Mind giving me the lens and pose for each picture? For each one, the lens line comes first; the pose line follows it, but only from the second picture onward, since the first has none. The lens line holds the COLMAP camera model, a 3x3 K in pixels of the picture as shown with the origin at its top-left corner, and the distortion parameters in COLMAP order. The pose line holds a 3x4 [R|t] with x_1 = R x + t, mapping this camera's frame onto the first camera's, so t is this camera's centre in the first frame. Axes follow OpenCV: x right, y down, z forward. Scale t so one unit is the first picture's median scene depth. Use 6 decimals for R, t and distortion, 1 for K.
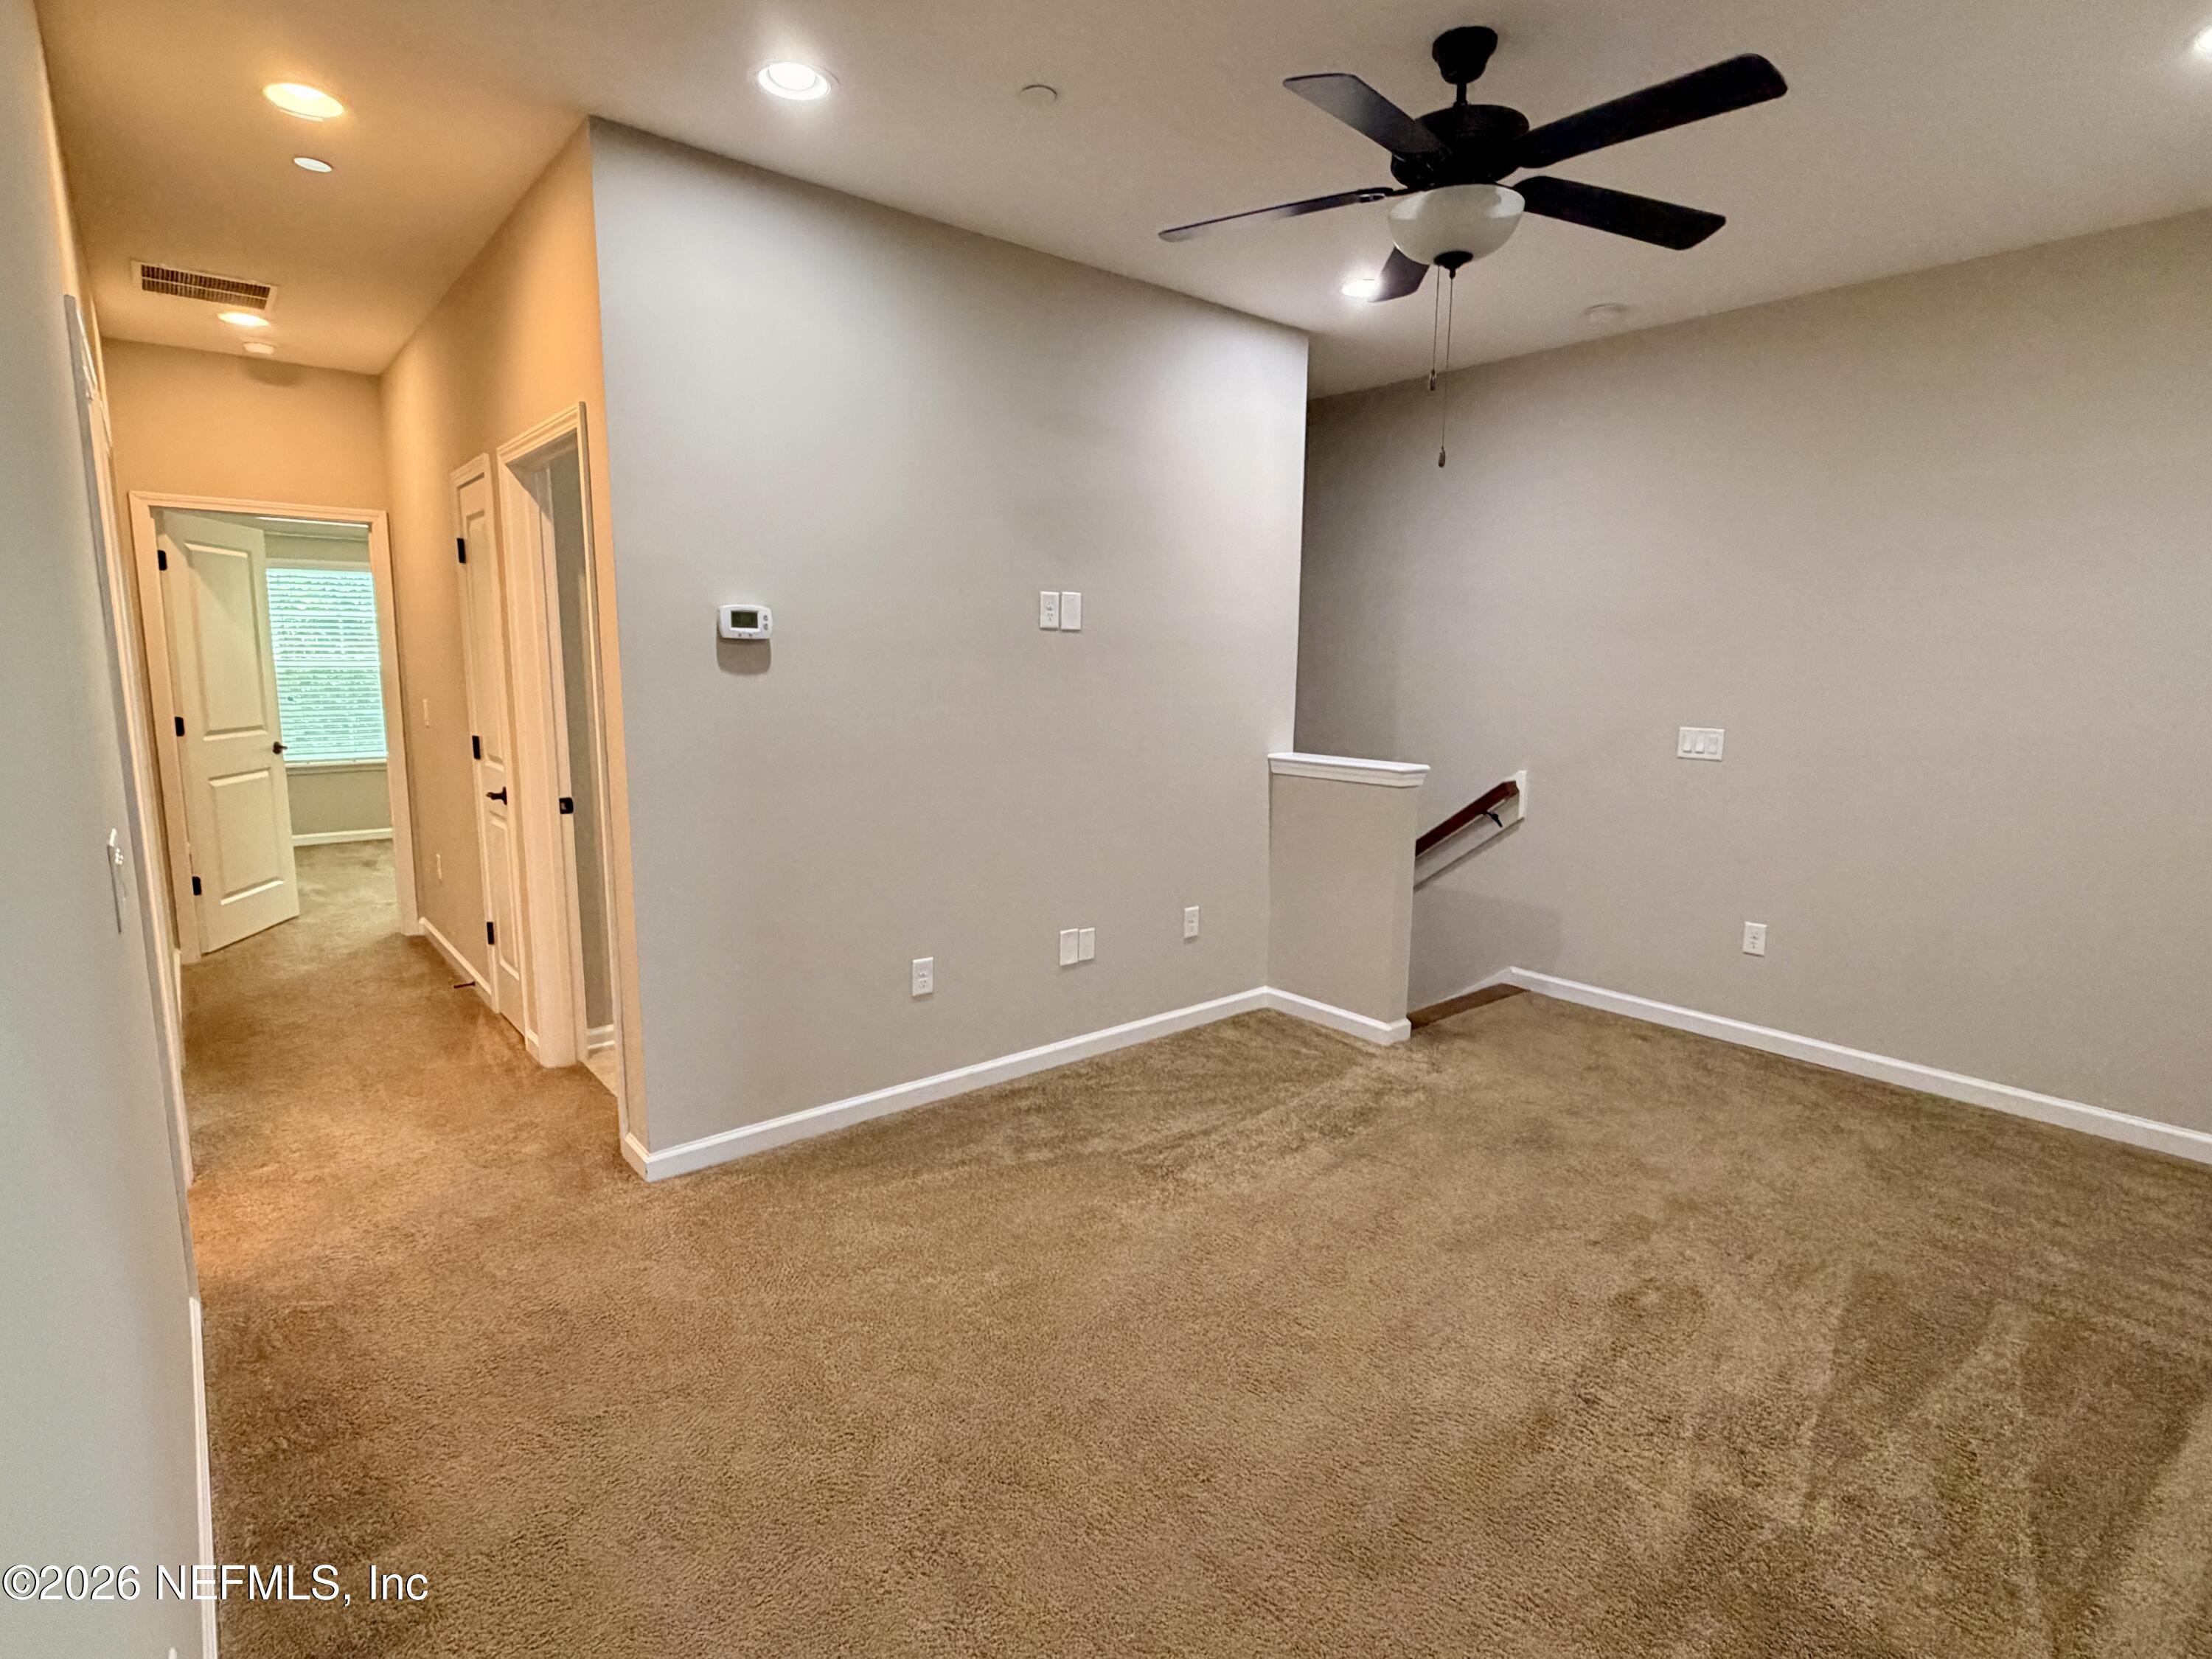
lens RADIAL K [[1106.5, 0, 1099.9], [0, 1106.5, 822.5], [0, 0, 1]] dist [-0.002426, -0.001108]
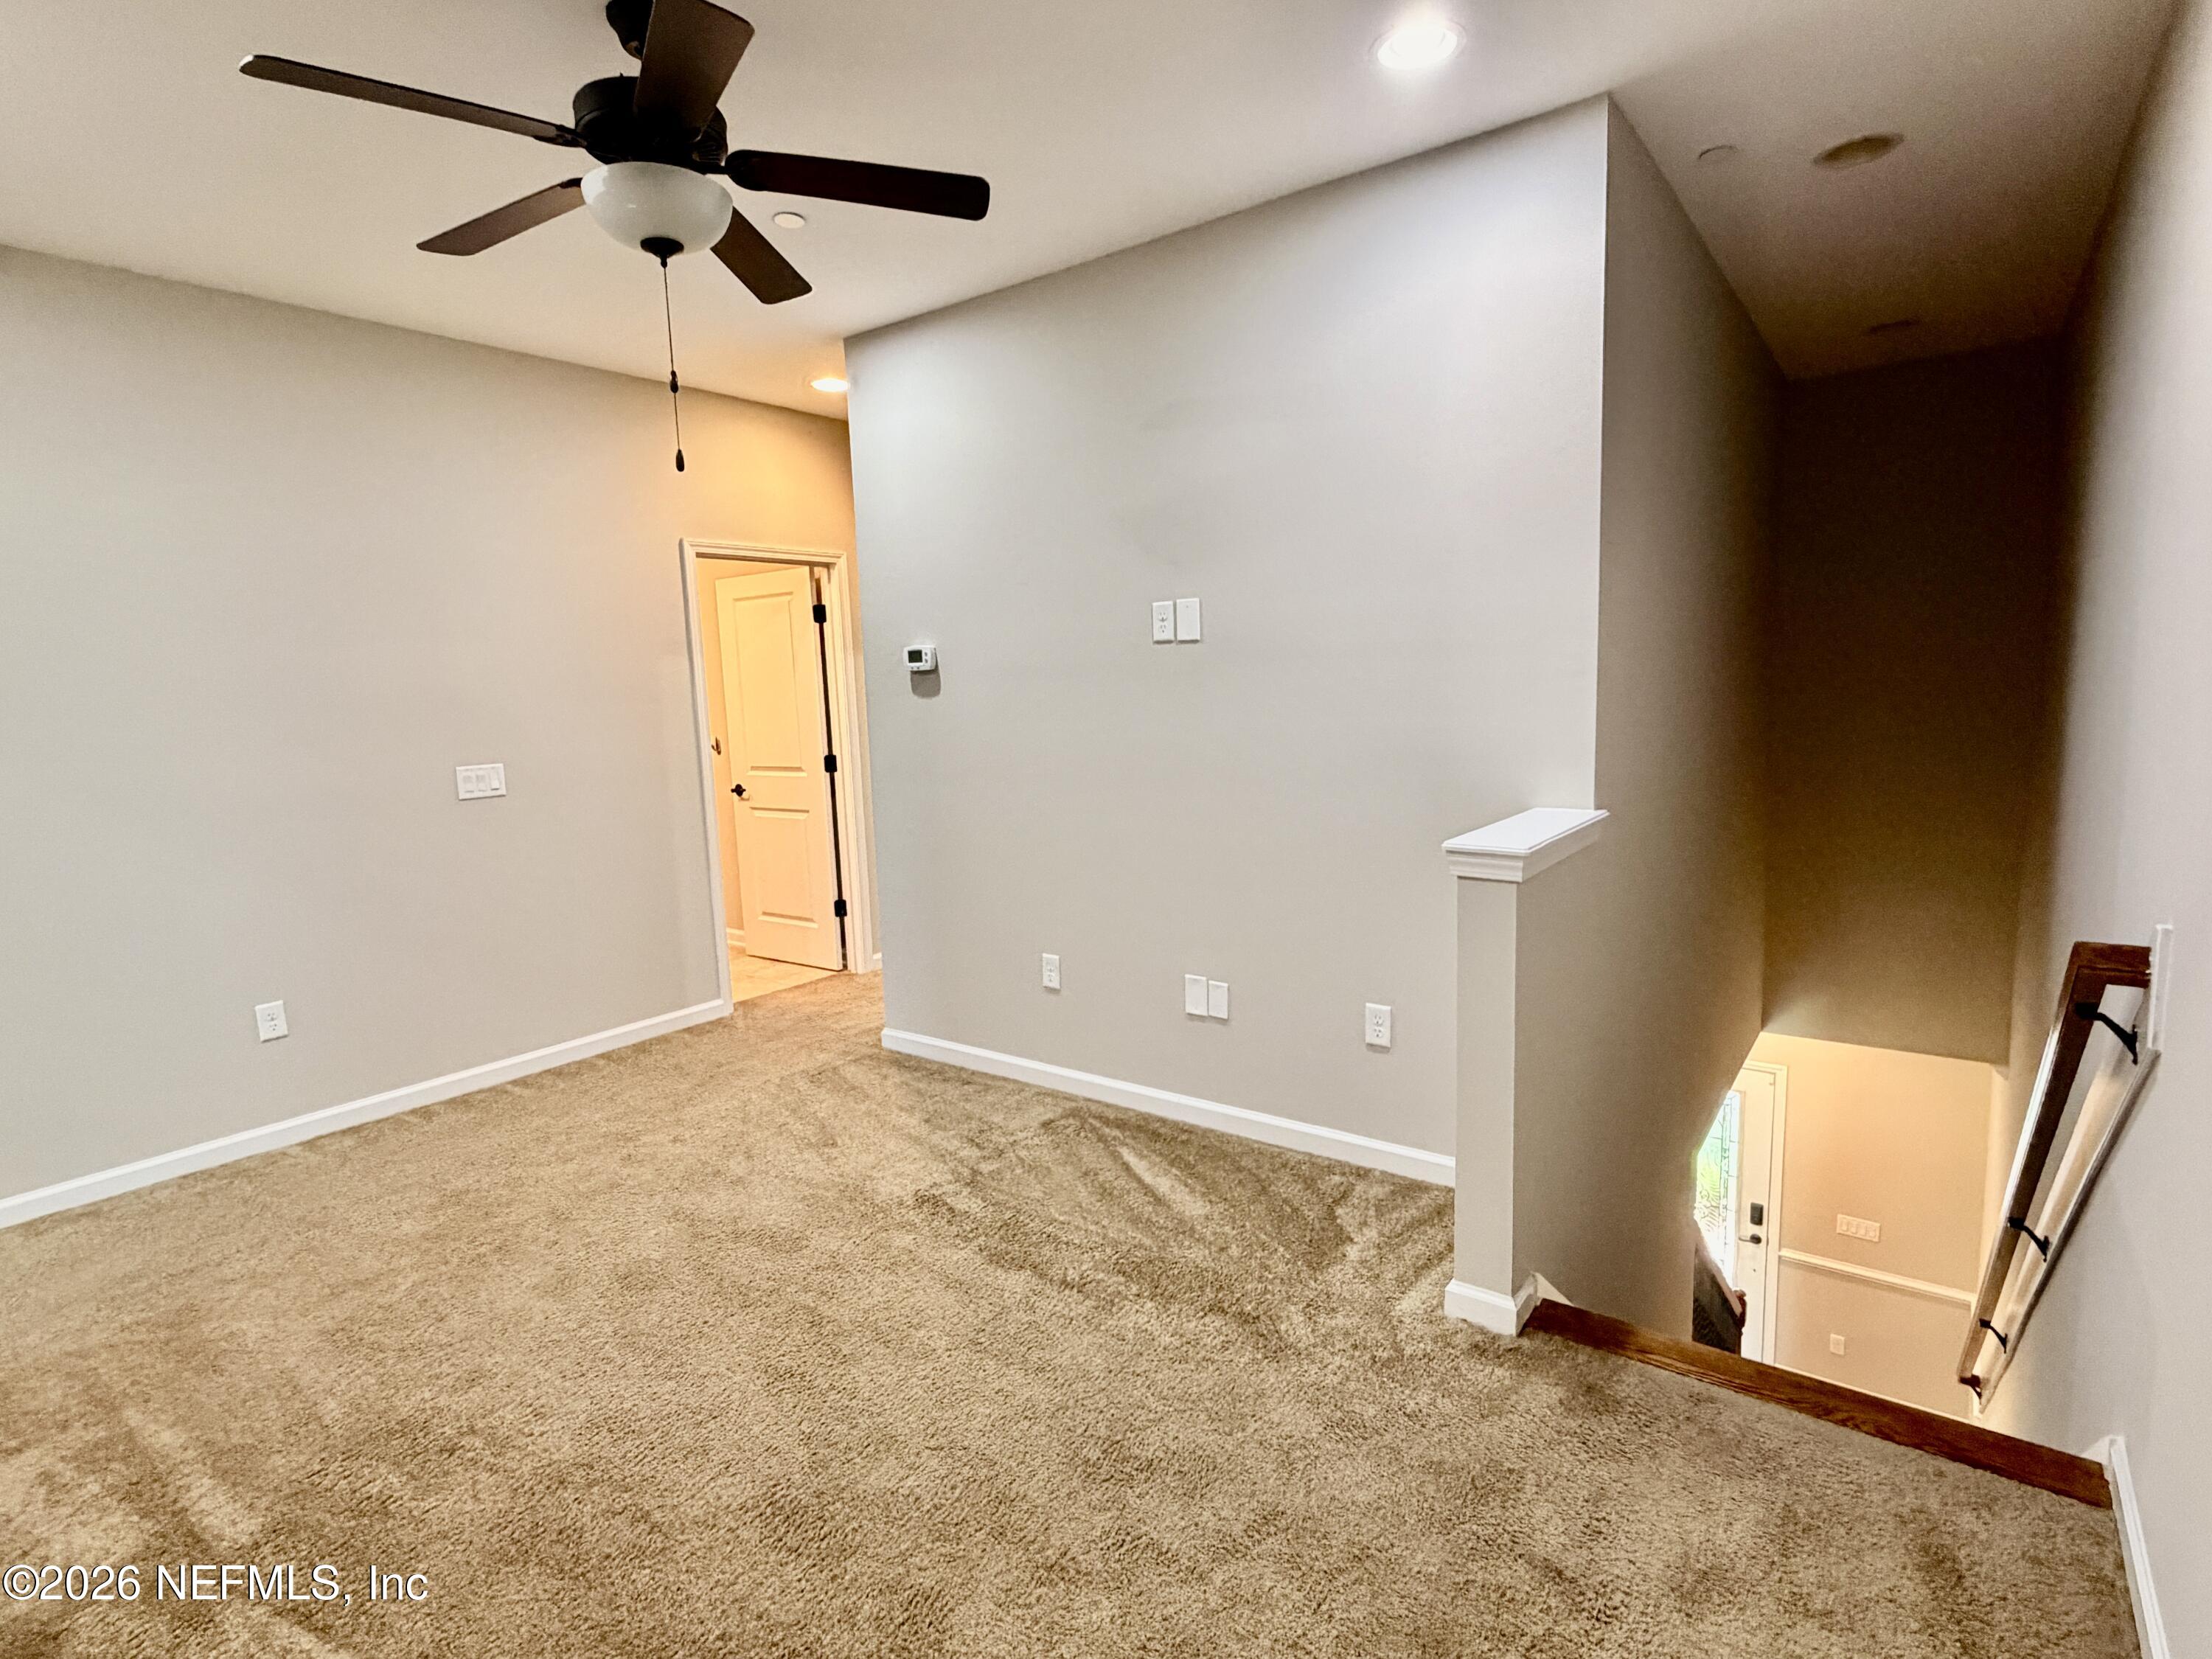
lens RADIAL K [[1106.5, 0, 1099.9], [0, 1106.5, 822.5], [0, 0, 1]] dist [-0.002426, -0.001108]
pose [[0.229773, 0.102919, -0.967787, 0.868862], [-0.108194, 0.990930, 0.079692, -0.095461], [0.967212, 0.086397, 0.238824, 0.758137]]
